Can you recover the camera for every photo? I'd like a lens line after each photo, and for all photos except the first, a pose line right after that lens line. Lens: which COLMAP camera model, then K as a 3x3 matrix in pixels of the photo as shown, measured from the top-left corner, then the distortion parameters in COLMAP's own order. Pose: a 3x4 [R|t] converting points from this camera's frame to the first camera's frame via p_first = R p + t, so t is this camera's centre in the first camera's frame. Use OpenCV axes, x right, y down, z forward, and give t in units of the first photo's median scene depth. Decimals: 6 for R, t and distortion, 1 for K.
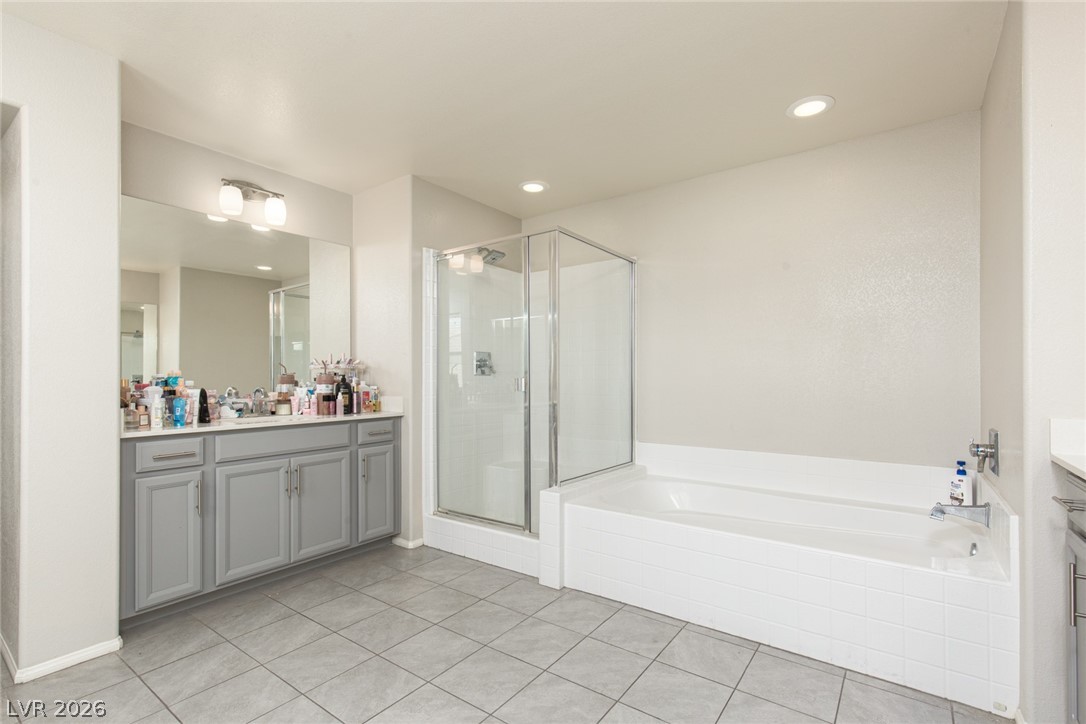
lens RADIAL K [[494.5, 0, 546.1], [0, 494.5, 371.6], [0, 0, 1]] dist [0.003382, 0.000470]
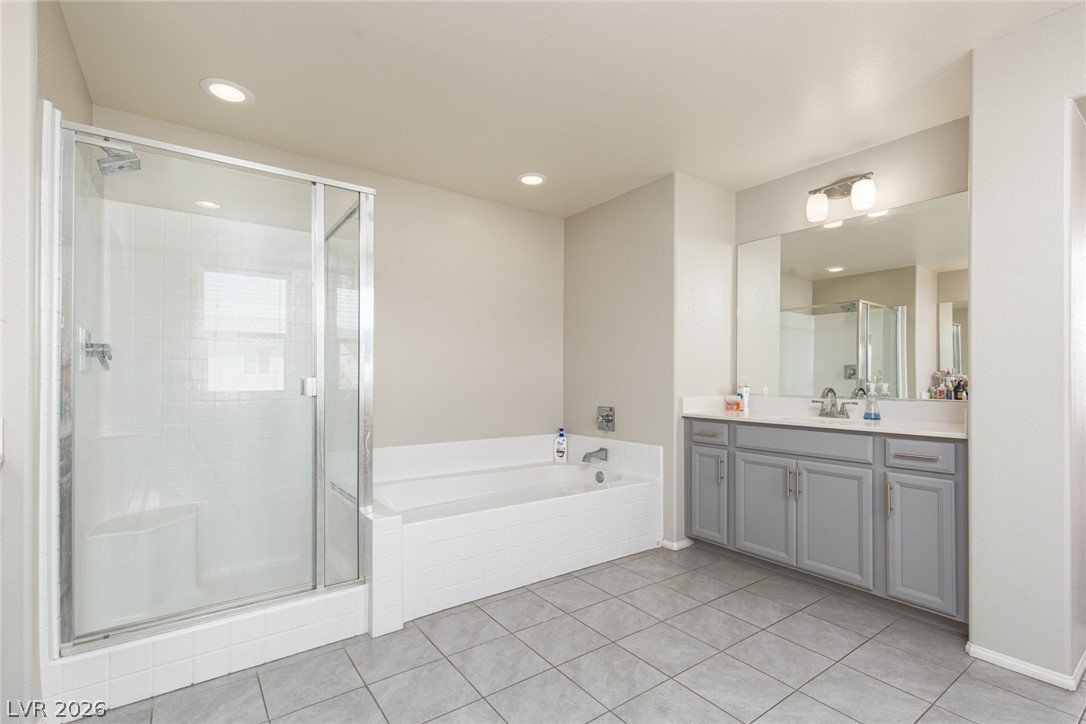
lens RADIAL K [[494.5, 0, 544.3], [0, 494.5, 370.0], [0, 0, 1]] dist [0.003382, 0.000470]
pose [[0.314583, 0.017750, 0.949064, -0.755205], [-0.015138, 0.999792, -0.013681, 0.009933], [-0.949109, -0.010064, 0.314786, 0.548098]]
